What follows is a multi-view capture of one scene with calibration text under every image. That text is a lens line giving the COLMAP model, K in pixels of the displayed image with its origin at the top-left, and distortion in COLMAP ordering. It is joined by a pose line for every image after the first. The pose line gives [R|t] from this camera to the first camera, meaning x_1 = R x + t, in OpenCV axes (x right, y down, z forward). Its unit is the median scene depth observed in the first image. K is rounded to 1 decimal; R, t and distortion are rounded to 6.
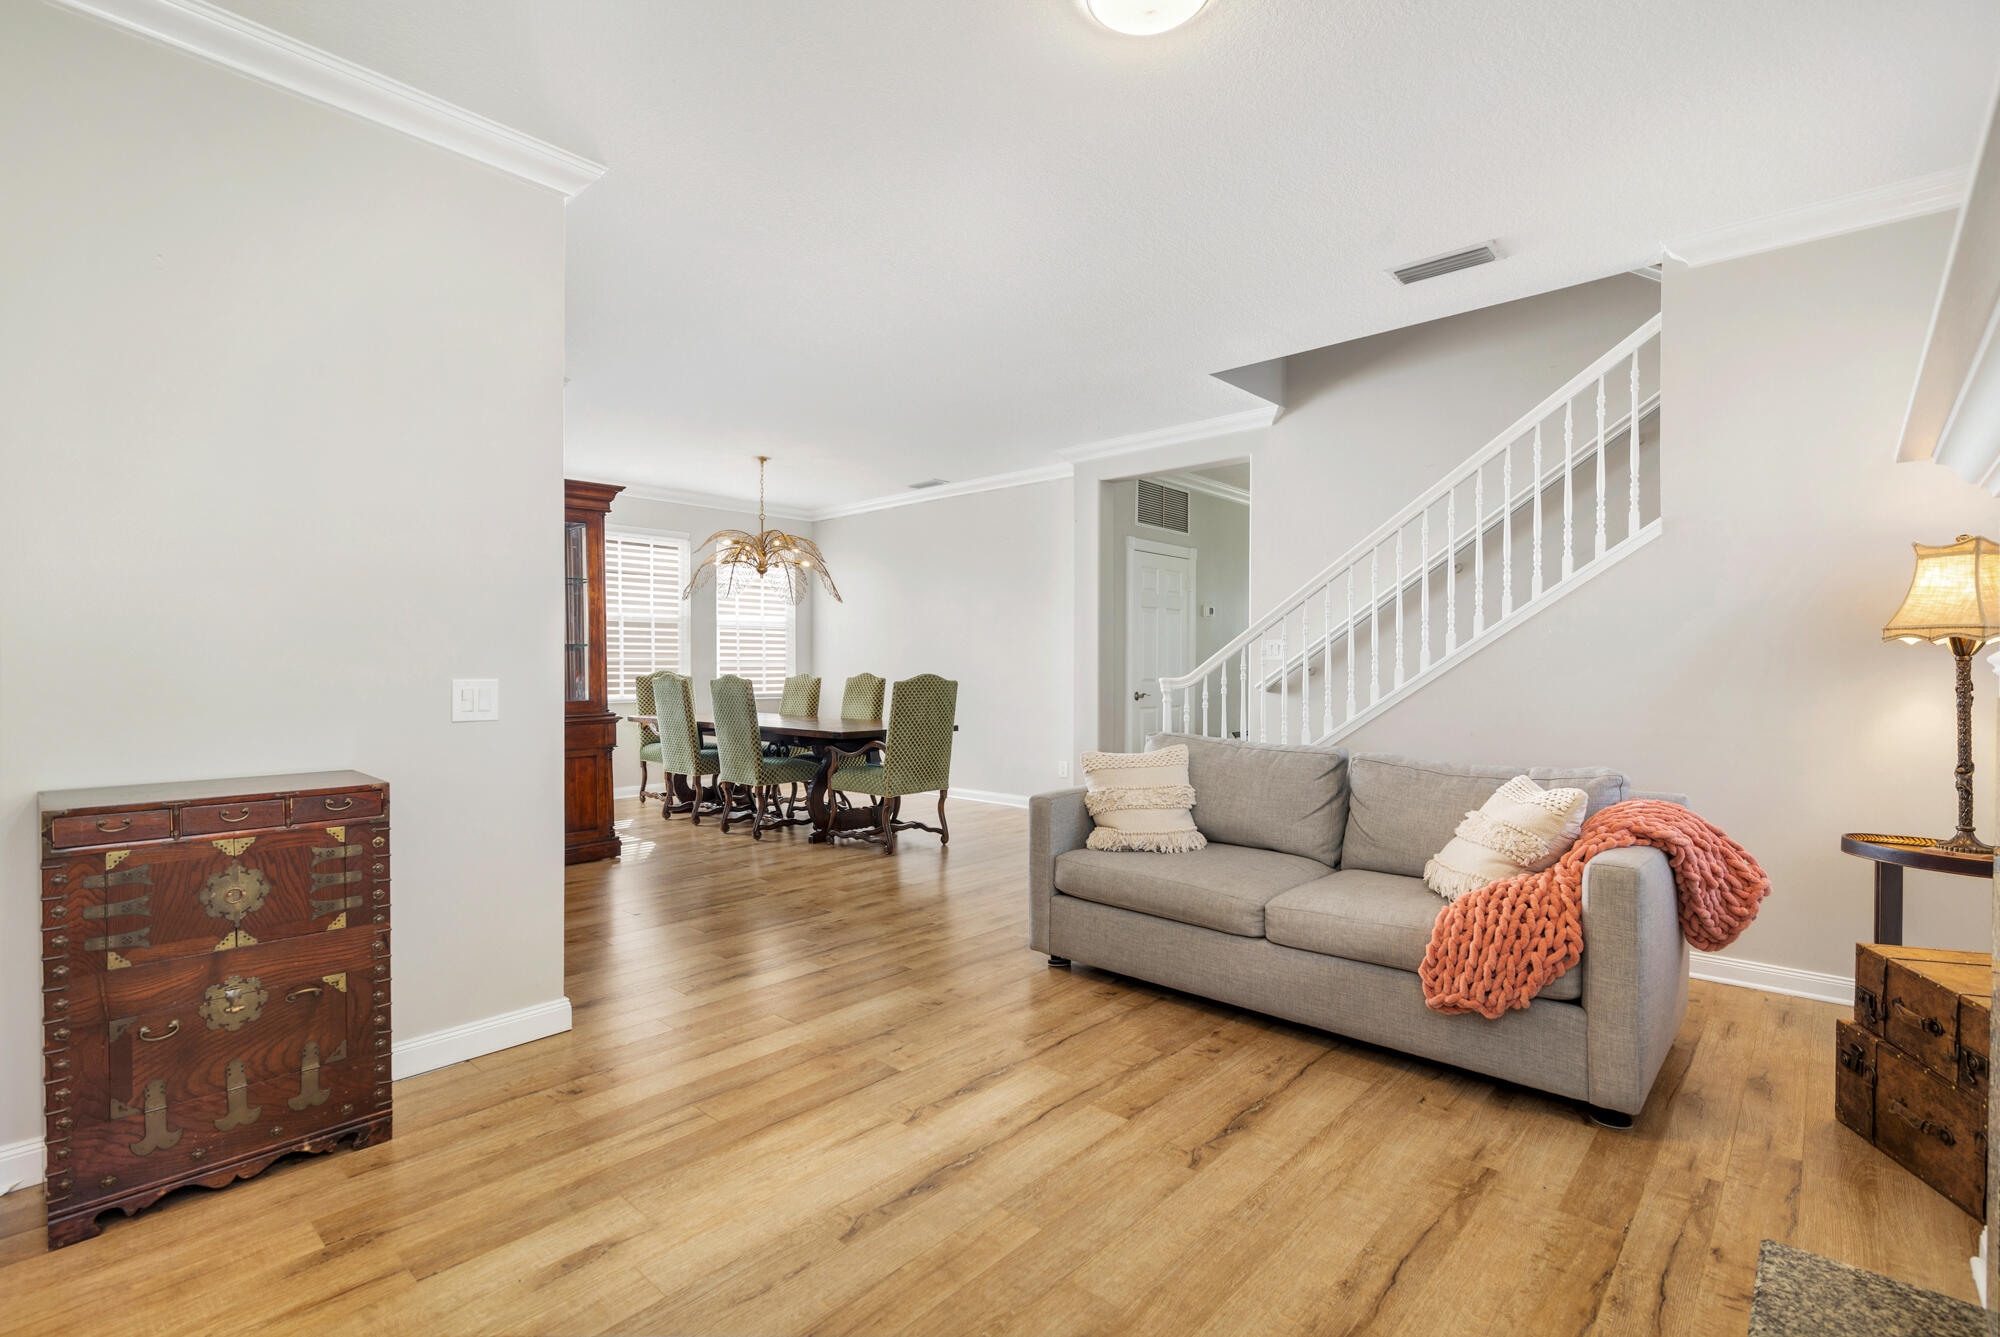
lens RADIAL K [[920.3, 0, 1004.8], [0, 920.3, 677.0], [0, 0, 1]] dist [0.000309, -0.000485]
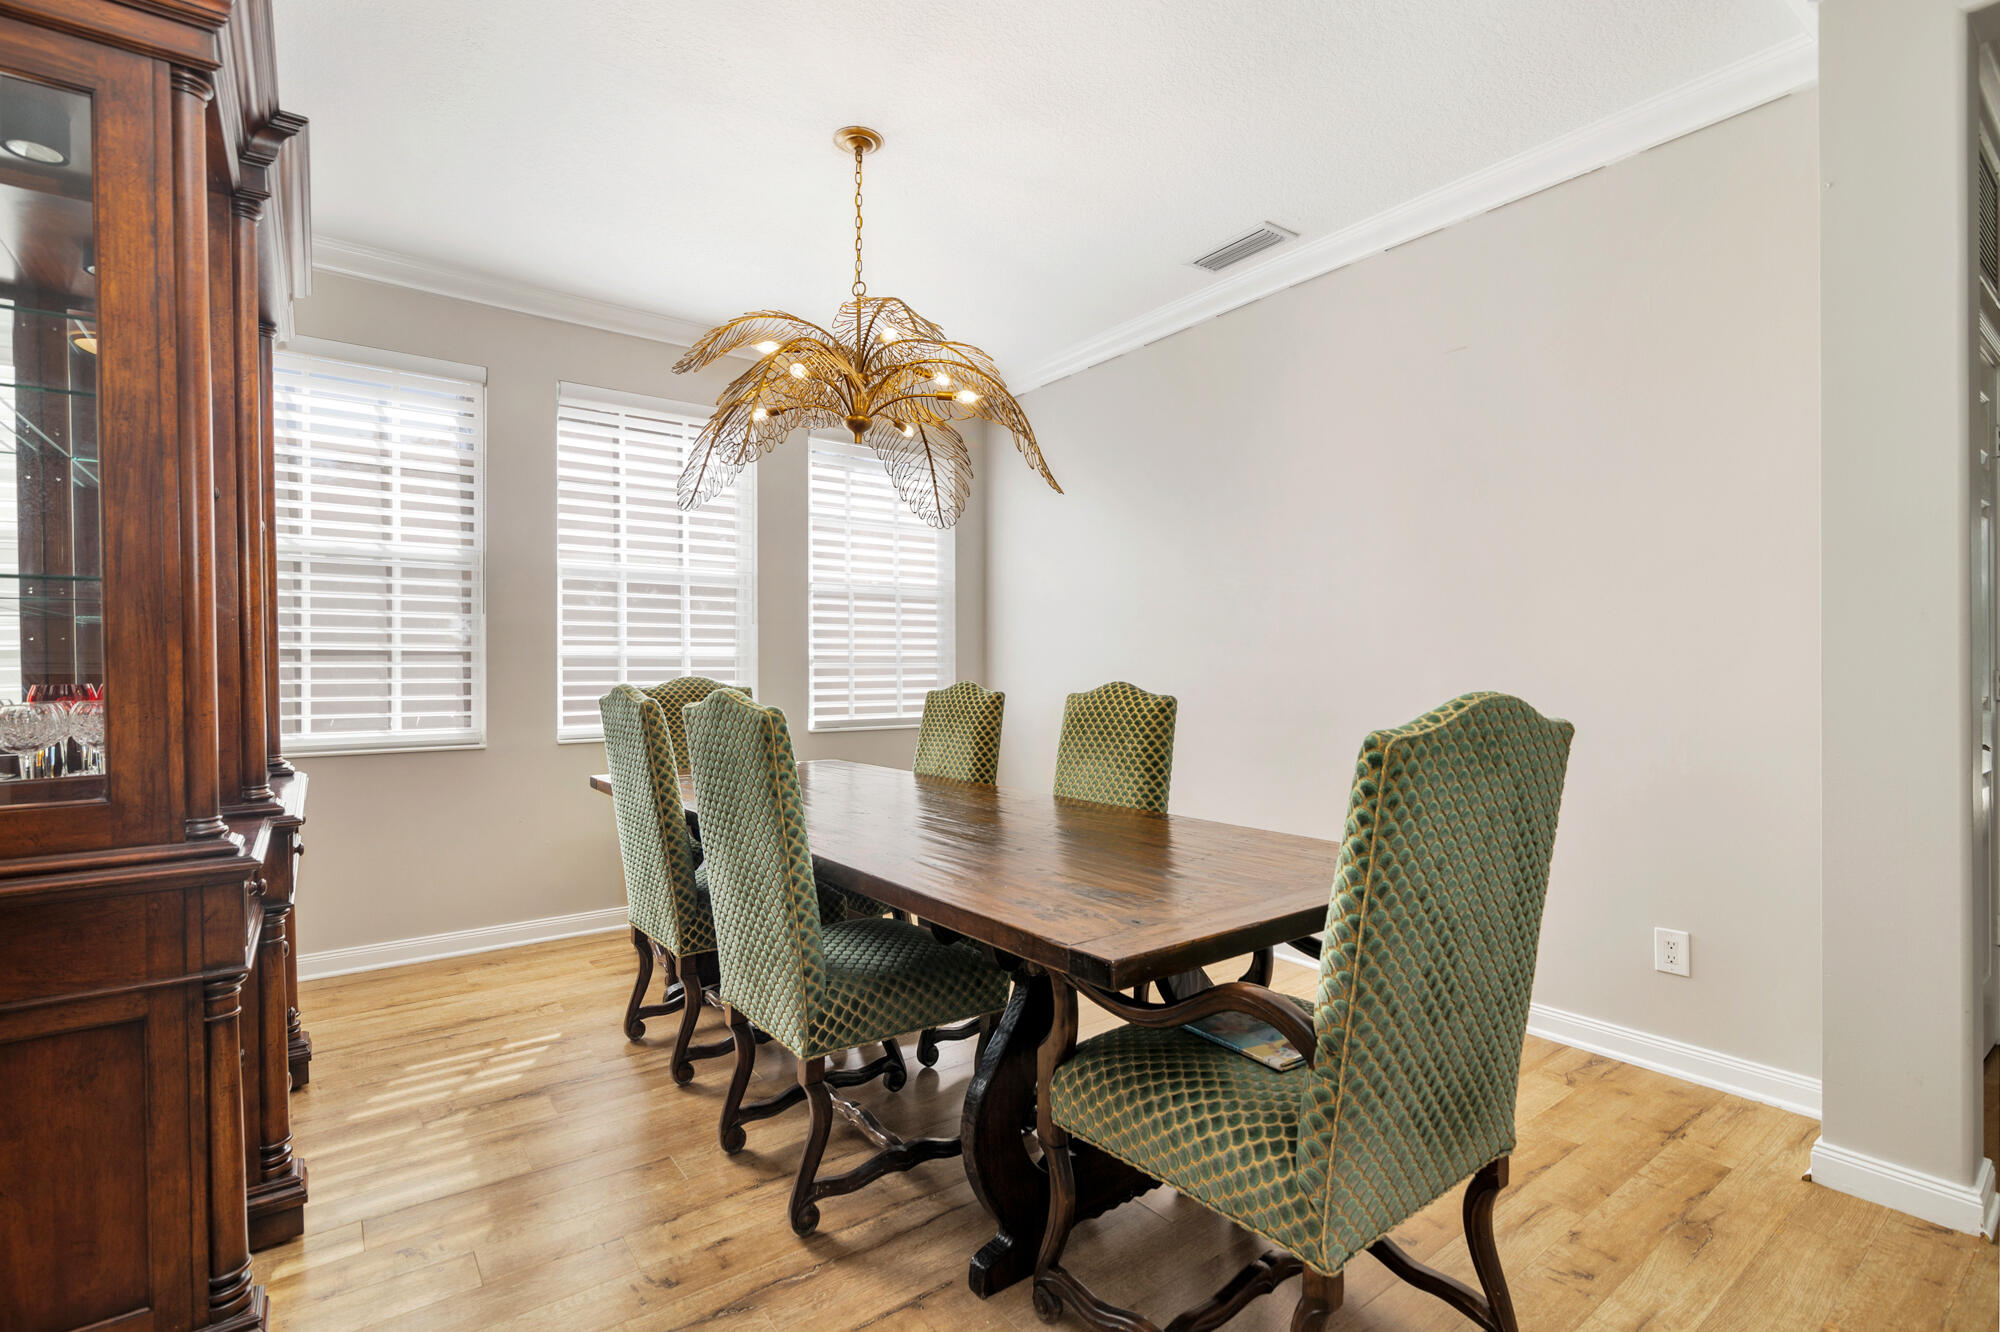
lens RADIAL K [[920.3, 0, 1004.8], [0, 920.3, 674.5], [0, 0, 1]] dist [0.000309, -0.000485]
pose [[0.982401, -0.000888, -0.186782, -0.122465], [-0.000414, 0.999976, -0.006929, -0.005508], [0.186784, 0.006884, 0.982377, 0.592925]]
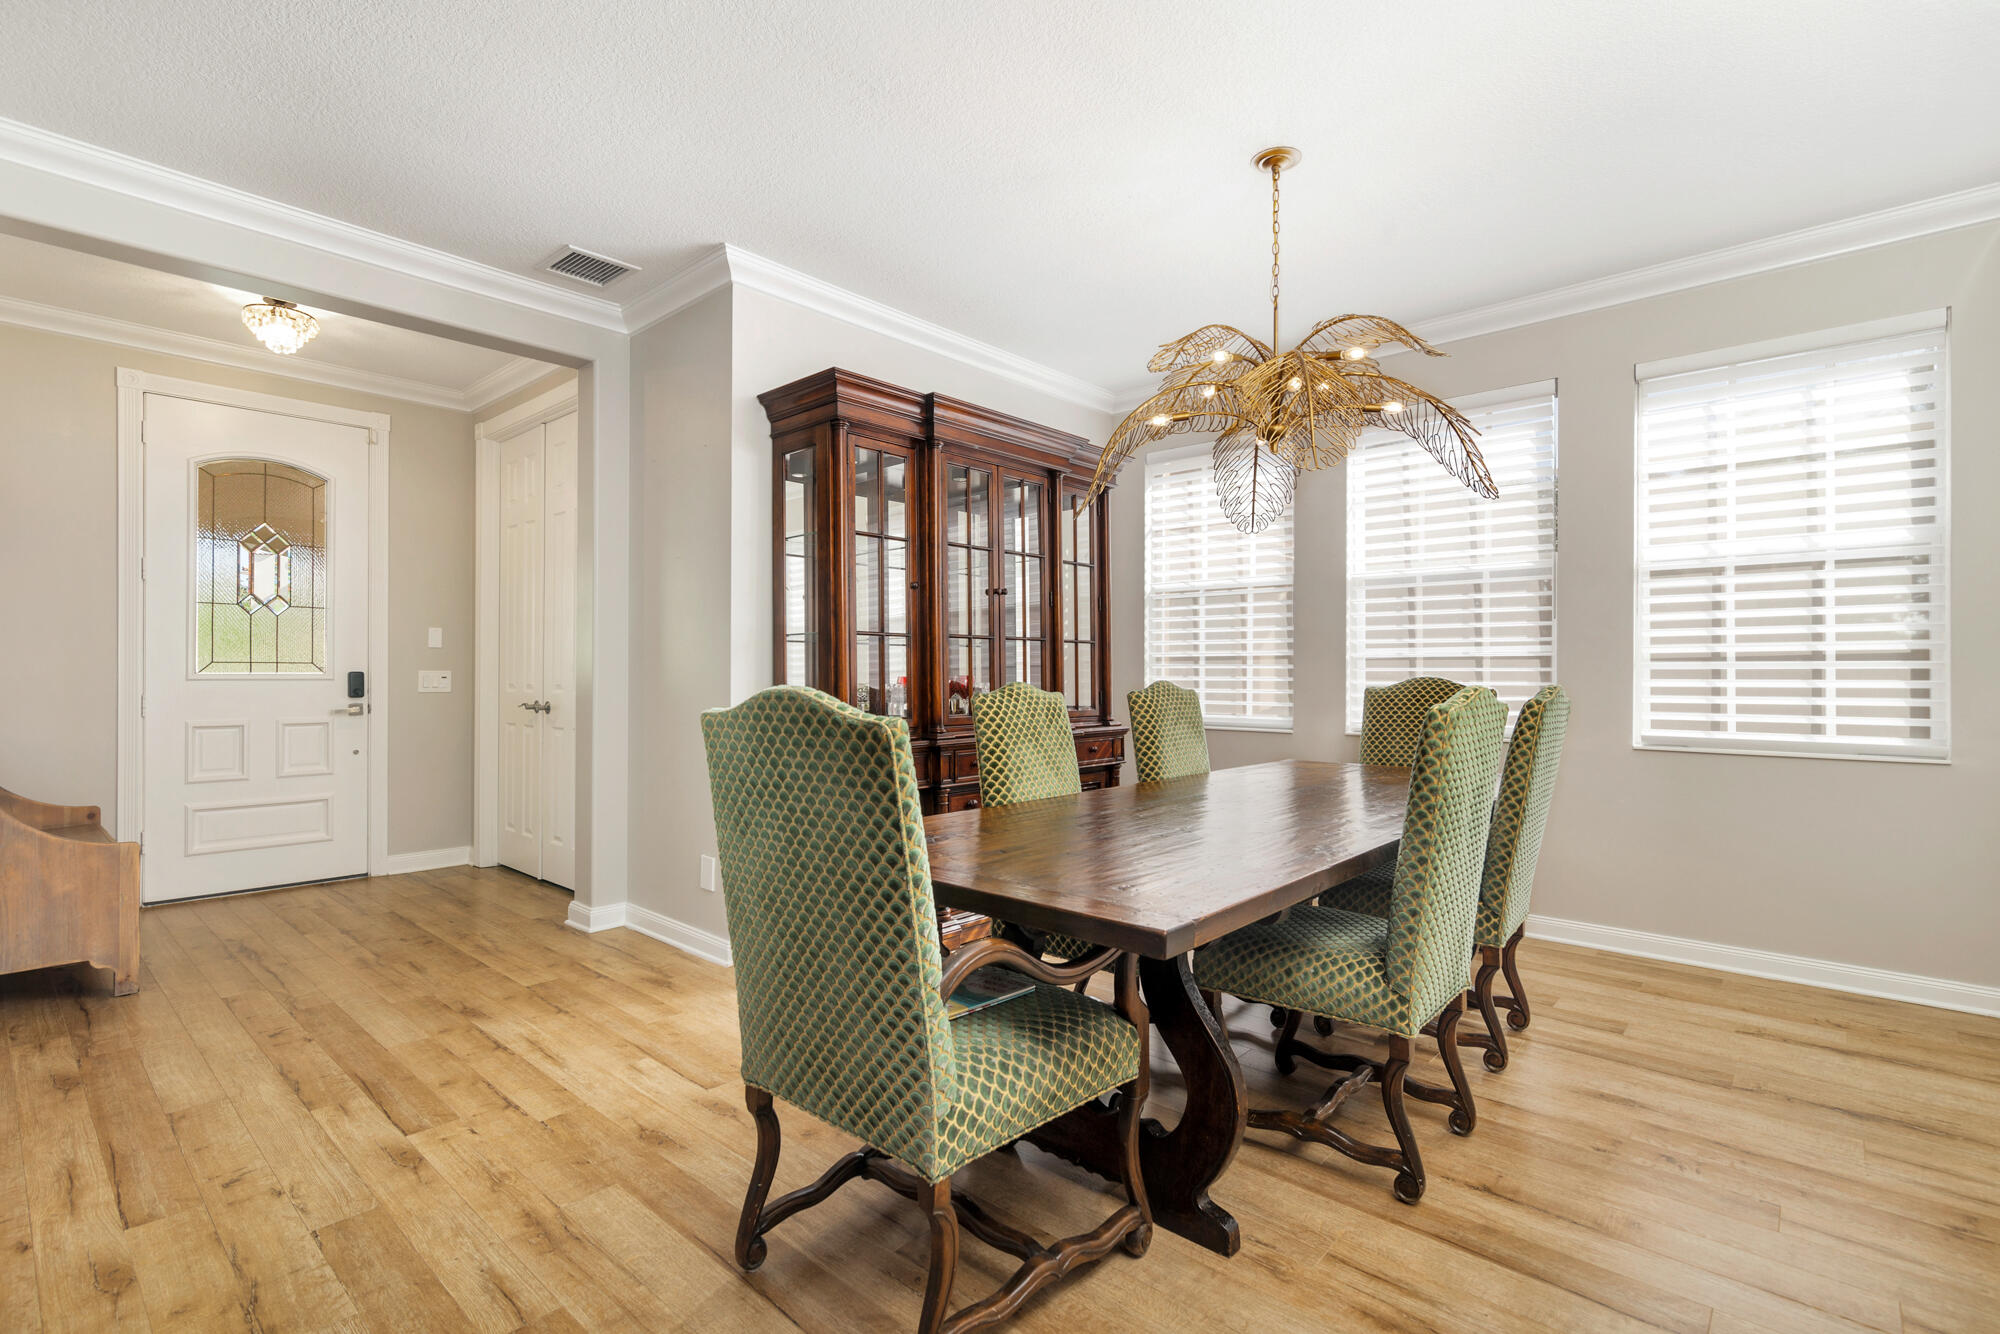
lens RADIAL K [[913.1, 0, 1000.0], [0, 913.1, 667.0], [0, 0, 1]] dist [-0.052200, 0.000017]
pose [[-0.000160, -0.004763, -0.999989, 0.124883], [-0.013351, 0.999900, -0.004761, -0.007885], [0.999911, 0.013350, -0.000223, 0.833872]]
